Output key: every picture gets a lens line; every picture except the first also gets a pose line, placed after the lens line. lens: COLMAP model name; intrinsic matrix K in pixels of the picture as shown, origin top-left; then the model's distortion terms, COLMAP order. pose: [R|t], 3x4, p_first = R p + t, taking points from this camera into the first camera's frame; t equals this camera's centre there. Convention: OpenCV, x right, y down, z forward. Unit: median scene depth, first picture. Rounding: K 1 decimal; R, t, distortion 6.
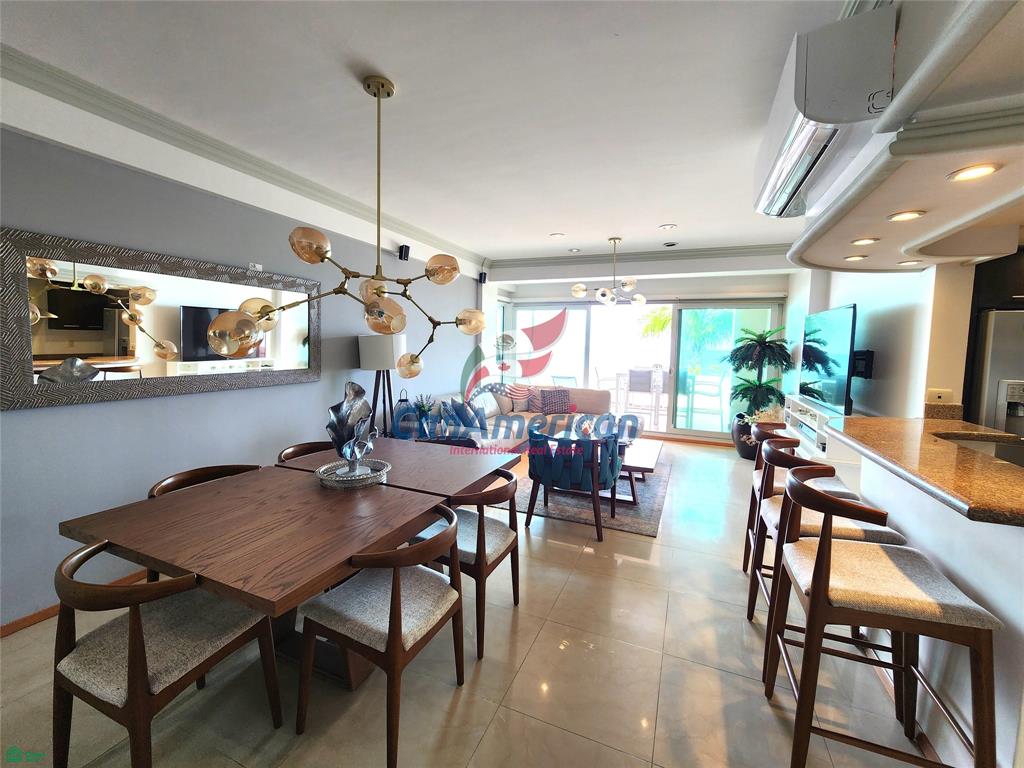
lens RADIAL K [[422.2, 0, 511.8], [0, 422.2, 374.6], [0, 0, 1]] dist [0.000851, -0.000093]
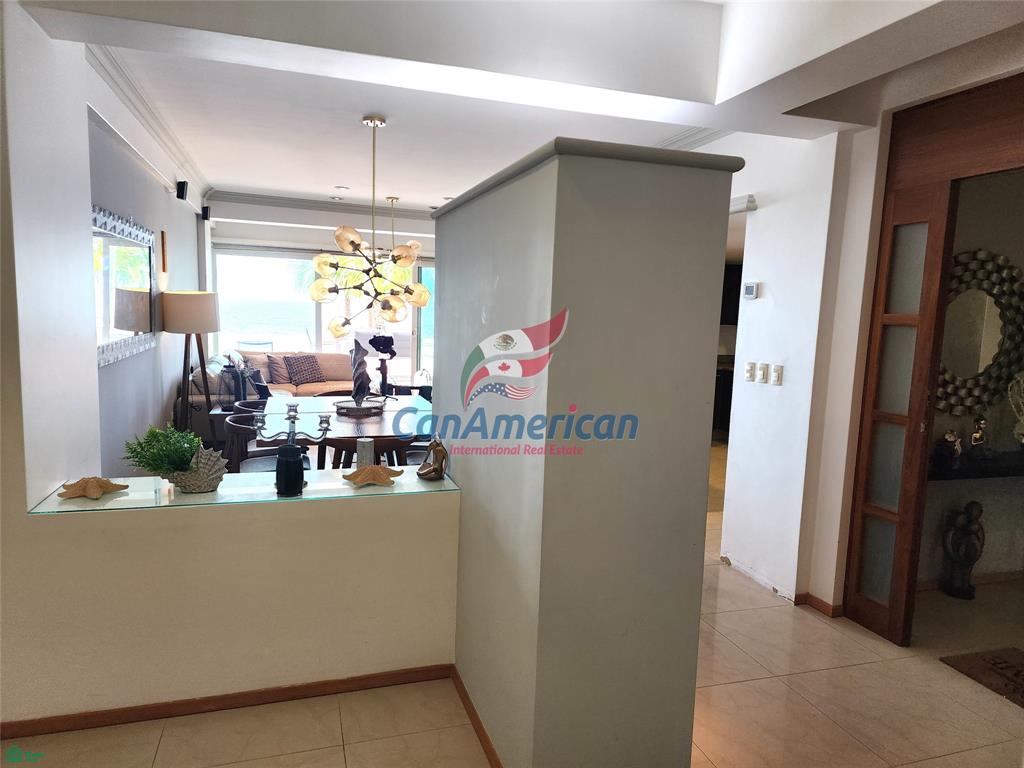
lens RADIAL K [[682.4, 0, 512.0], [0, 682.4, 384.0], [0, 0, 1]] dist [0.065995, -0.000310]
pose [[0.758184, -0.069257, 0.648352, -0.508528], [0.028719, 0.996925, 0.072908, 0.005987], [-0.651408, -0.036658, 0.757842, -0.351167]]
